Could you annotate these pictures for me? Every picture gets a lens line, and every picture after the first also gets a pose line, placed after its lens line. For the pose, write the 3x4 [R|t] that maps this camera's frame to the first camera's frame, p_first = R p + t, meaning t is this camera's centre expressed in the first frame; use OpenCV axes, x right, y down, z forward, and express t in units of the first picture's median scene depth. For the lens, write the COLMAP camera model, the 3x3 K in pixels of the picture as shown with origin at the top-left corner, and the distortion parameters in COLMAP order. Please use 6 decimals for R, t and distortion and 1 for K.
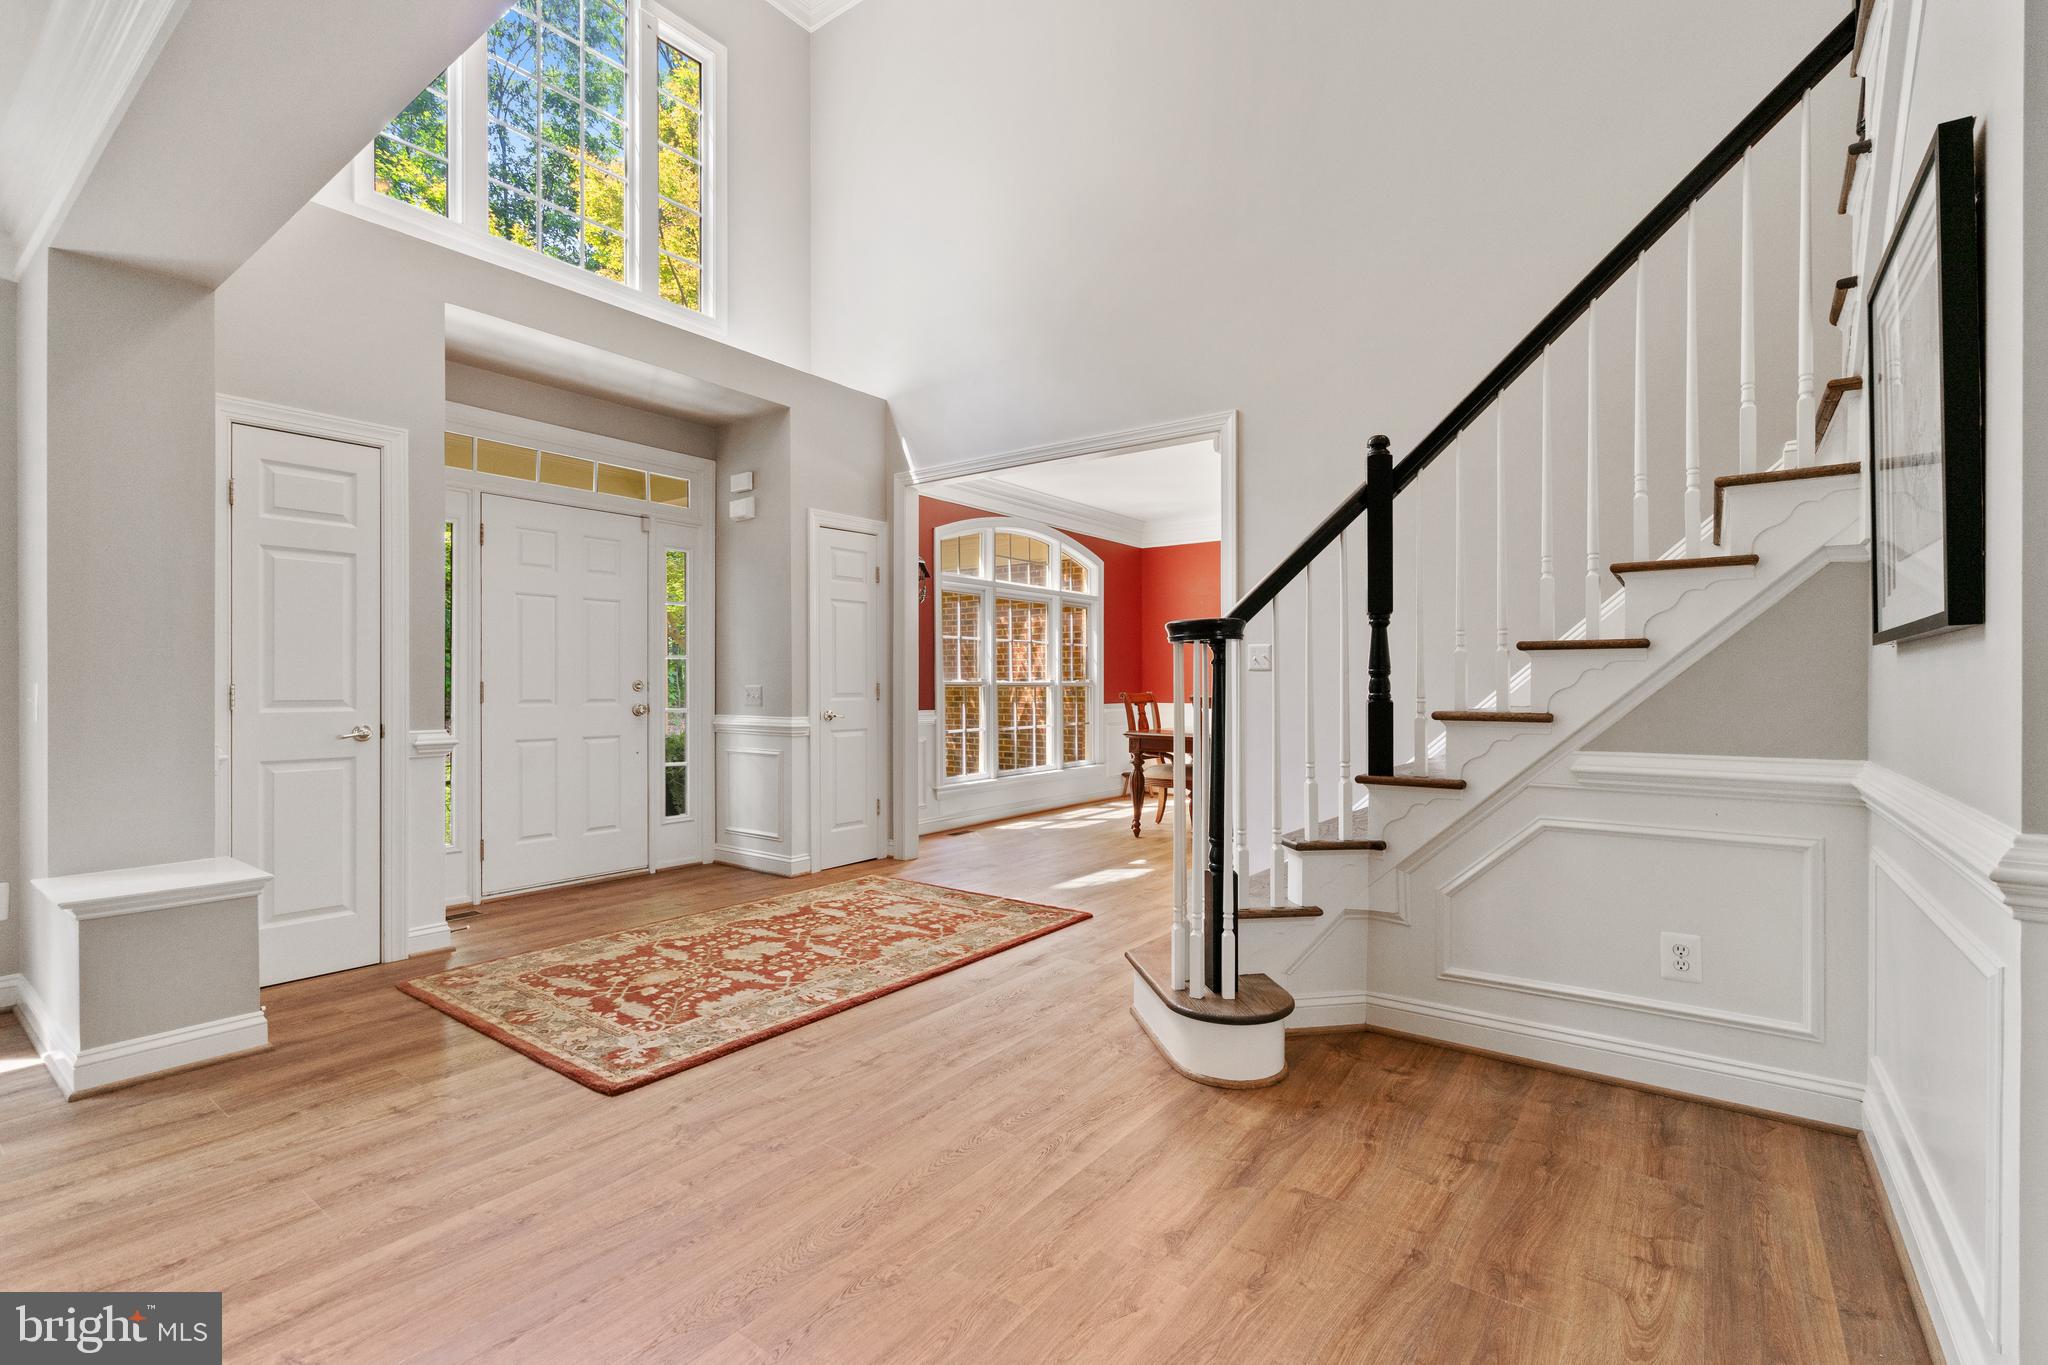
lens RADIAL K [[934.1, 0, 1017.6], [0, 934.1, 684.6], [0, 0, 1]] dist [-0.006770, 0.002725]
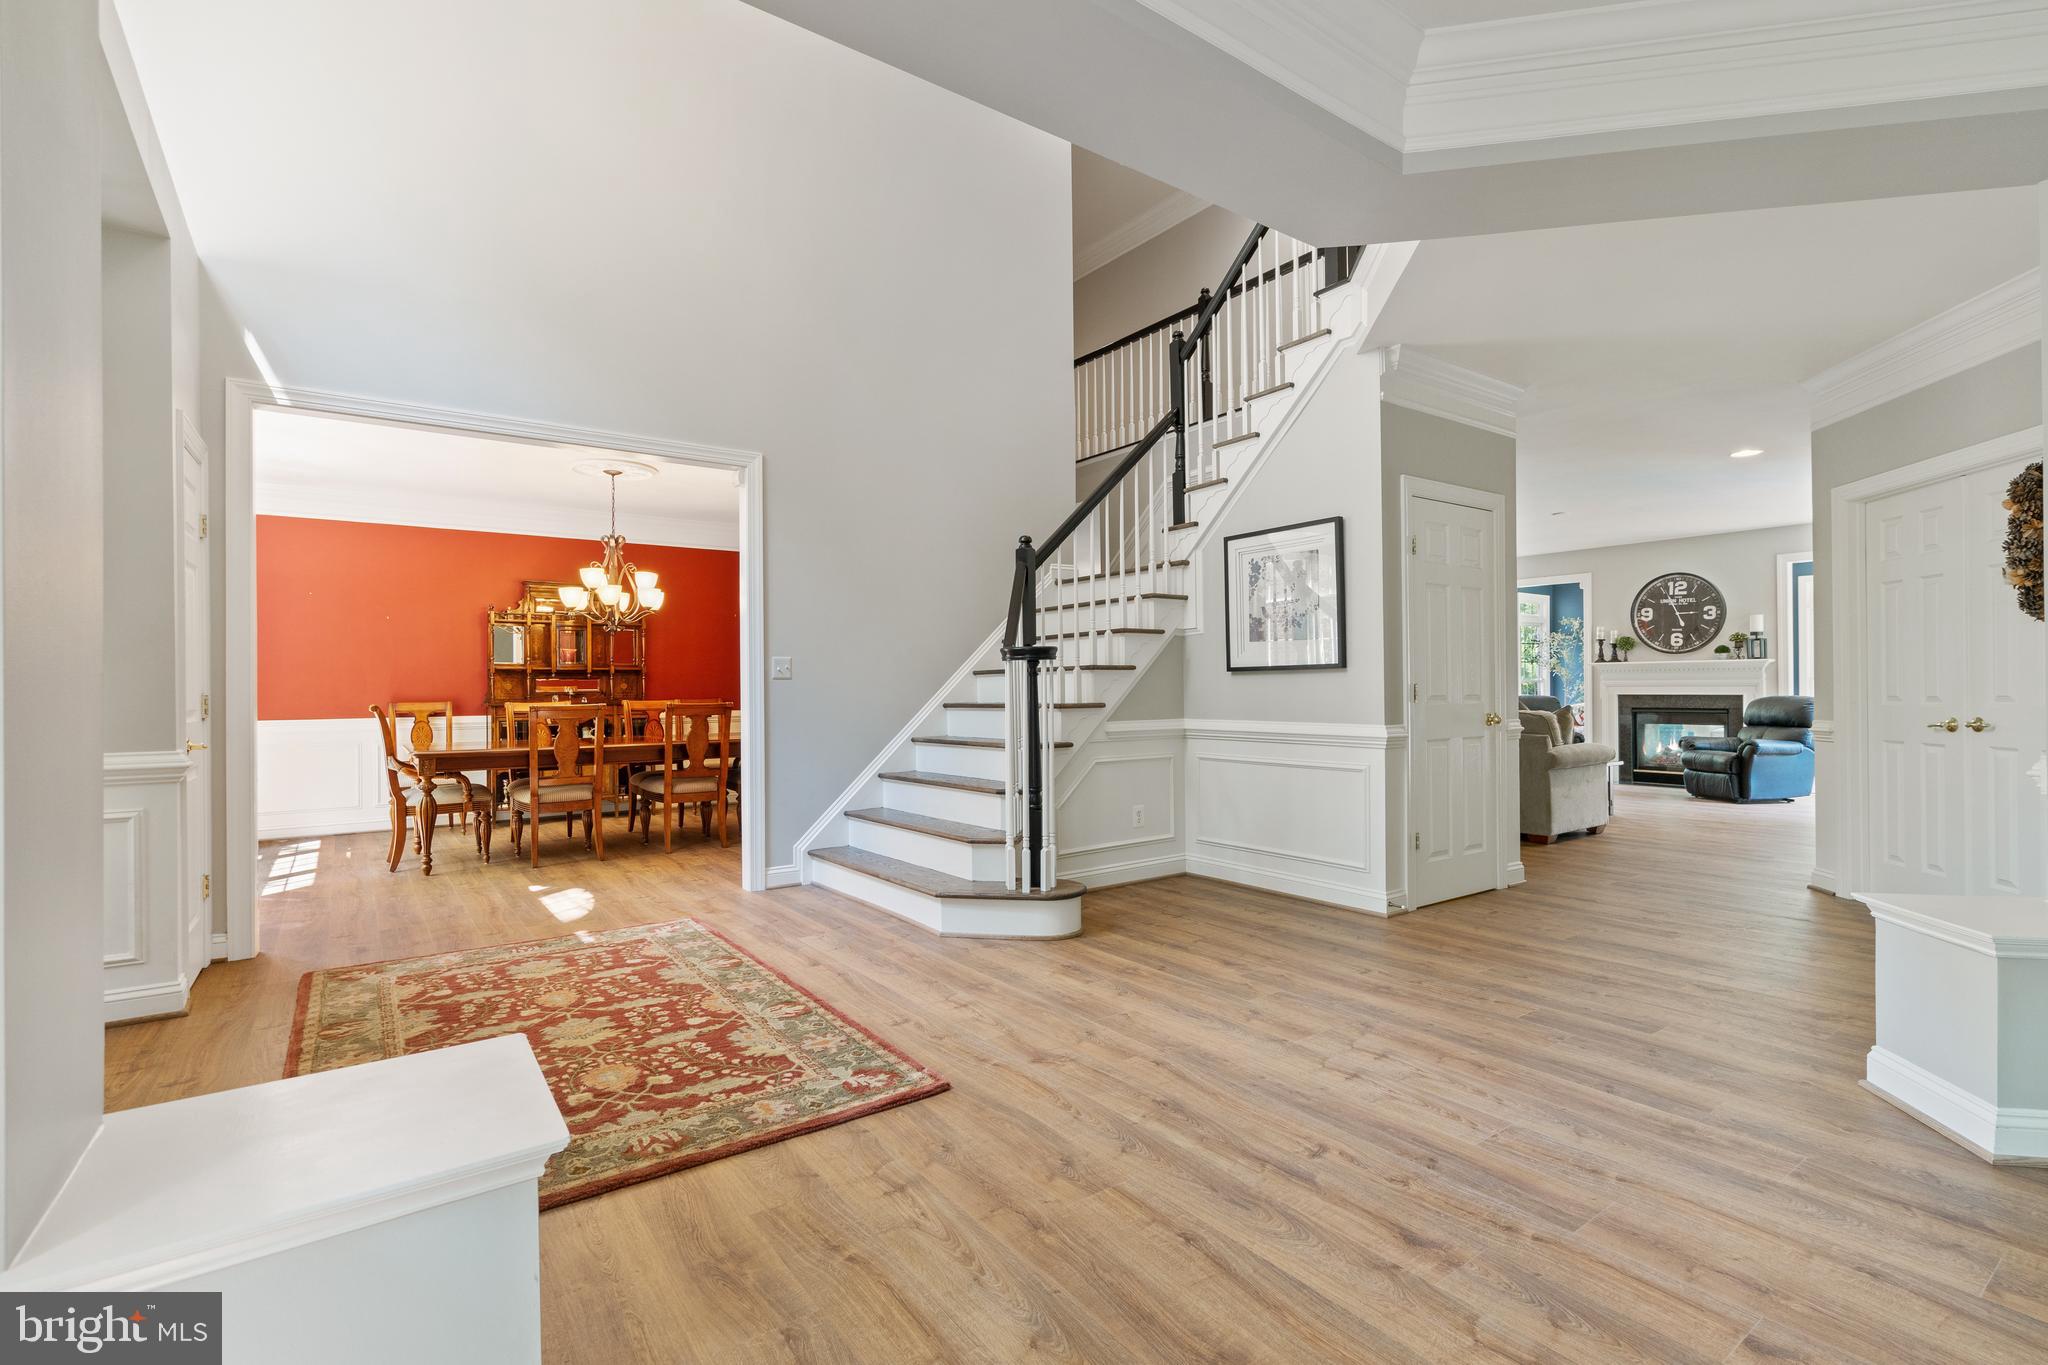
lens RADIAL K [[934.1, 0, 1033.9], [0, 934.1, 691.8], [0, 0, 1]] dist [-0.006770, 0.002725]
pose [[0.297432, -0.009406, 0.954697, -1.134696], [0.011619, 0.999913, 0.006232, -0.004467], [-0.954672, 0.009239, 0.297516, 0.487627]]
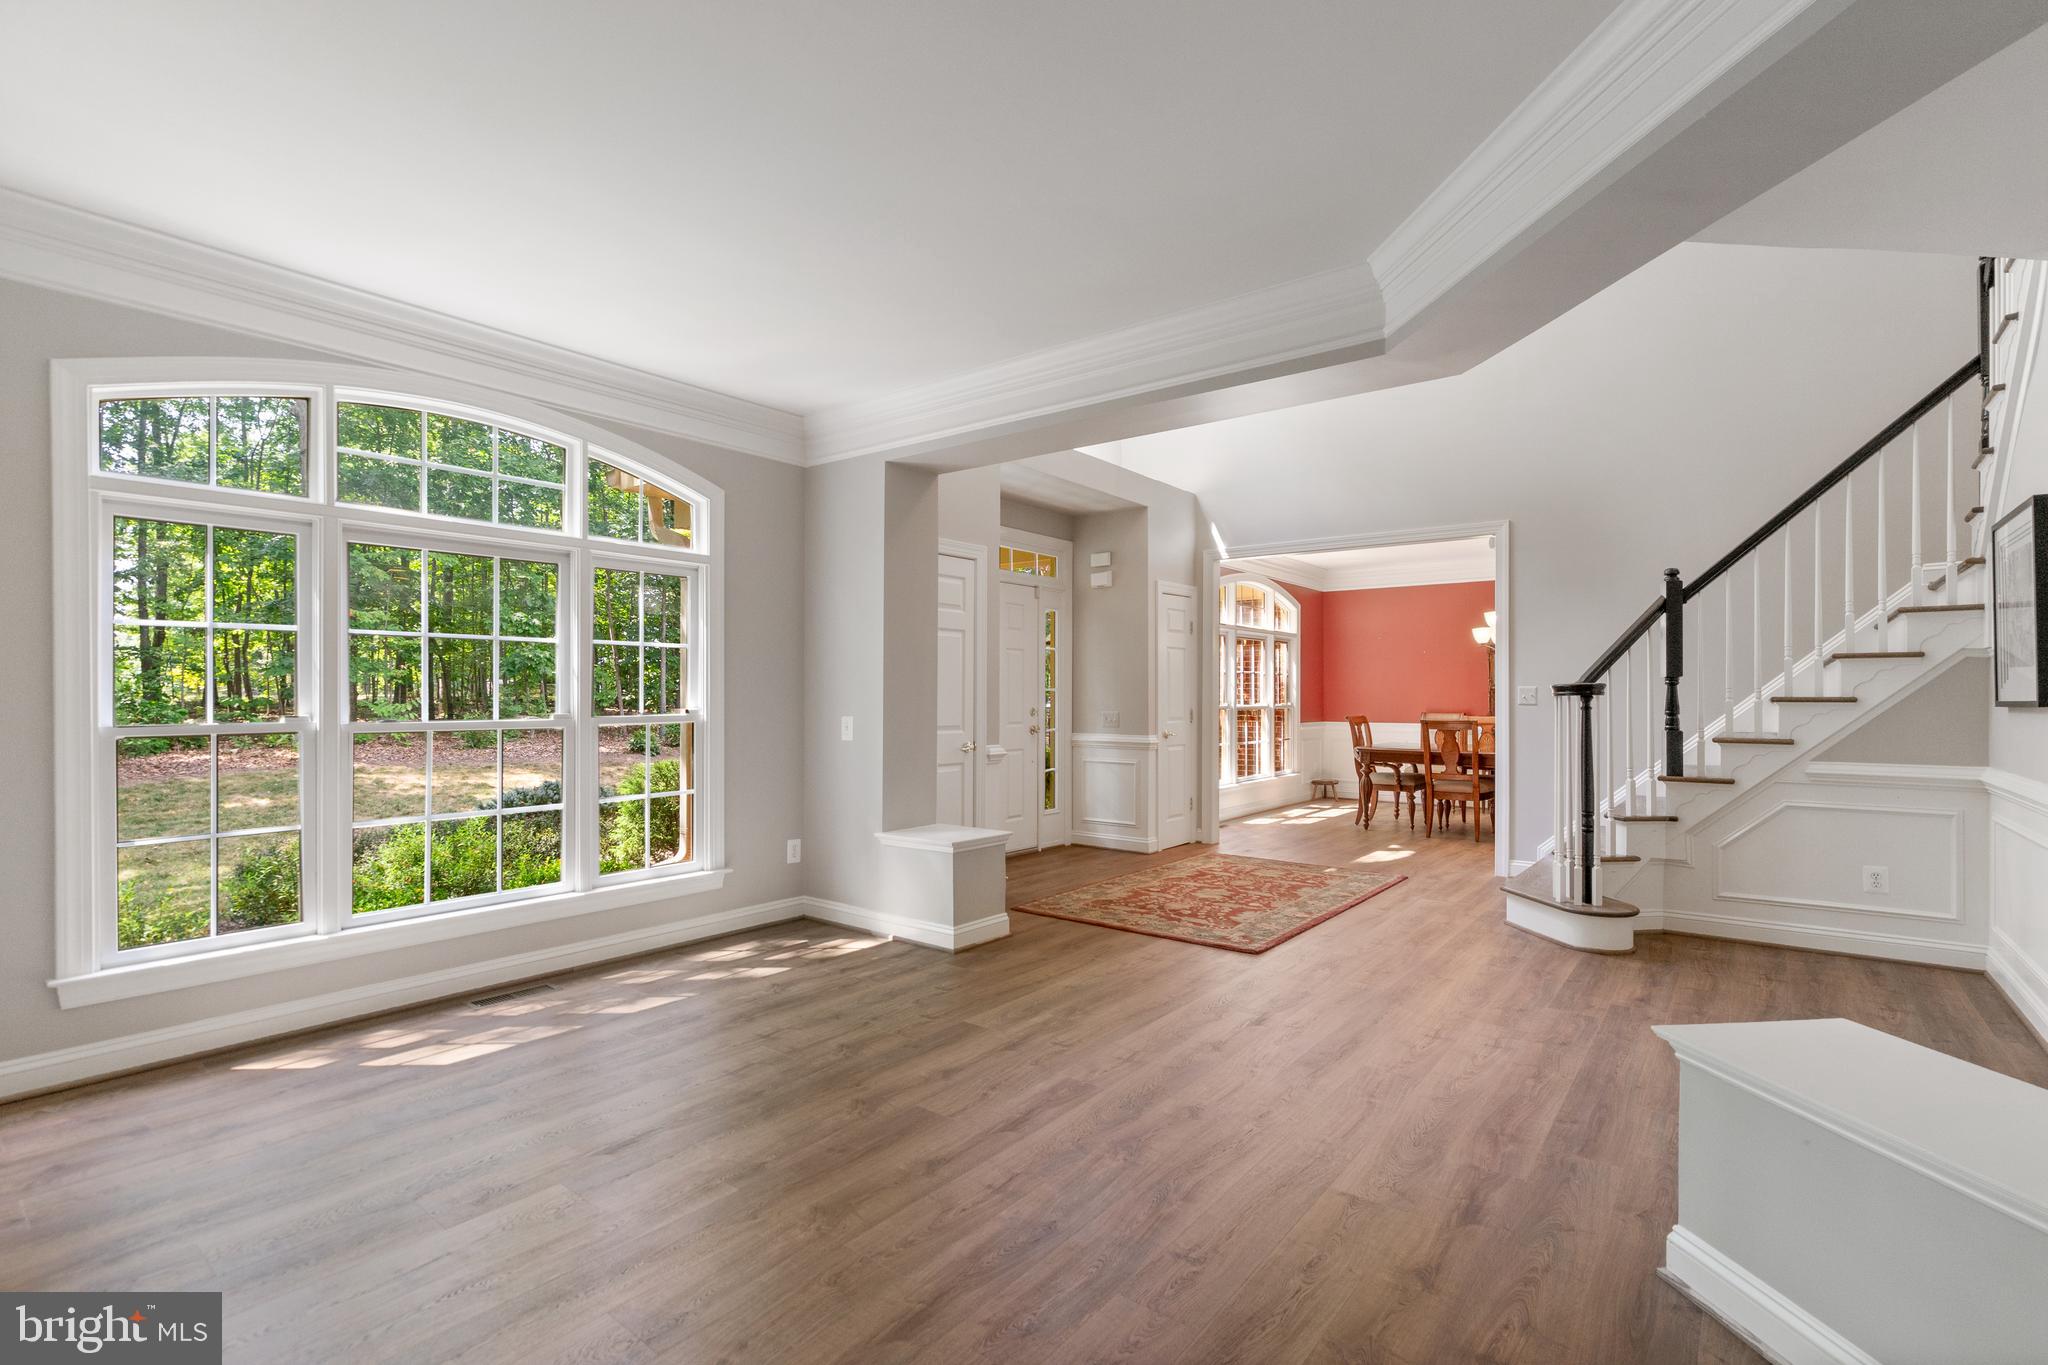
lens RADIAL K [[934.1, 0, 1034.9], [0, 934.1, 693.2], [0, 0, 1]] dist [-0.006770, 0.002725]
pose [[0.999574, 0.002726, -0.029071, -0.652988], [-0.002861, 0.999985, -0.004579, -0.035380], [0.029058, 0.004661, 0.999567, -0.633859]]
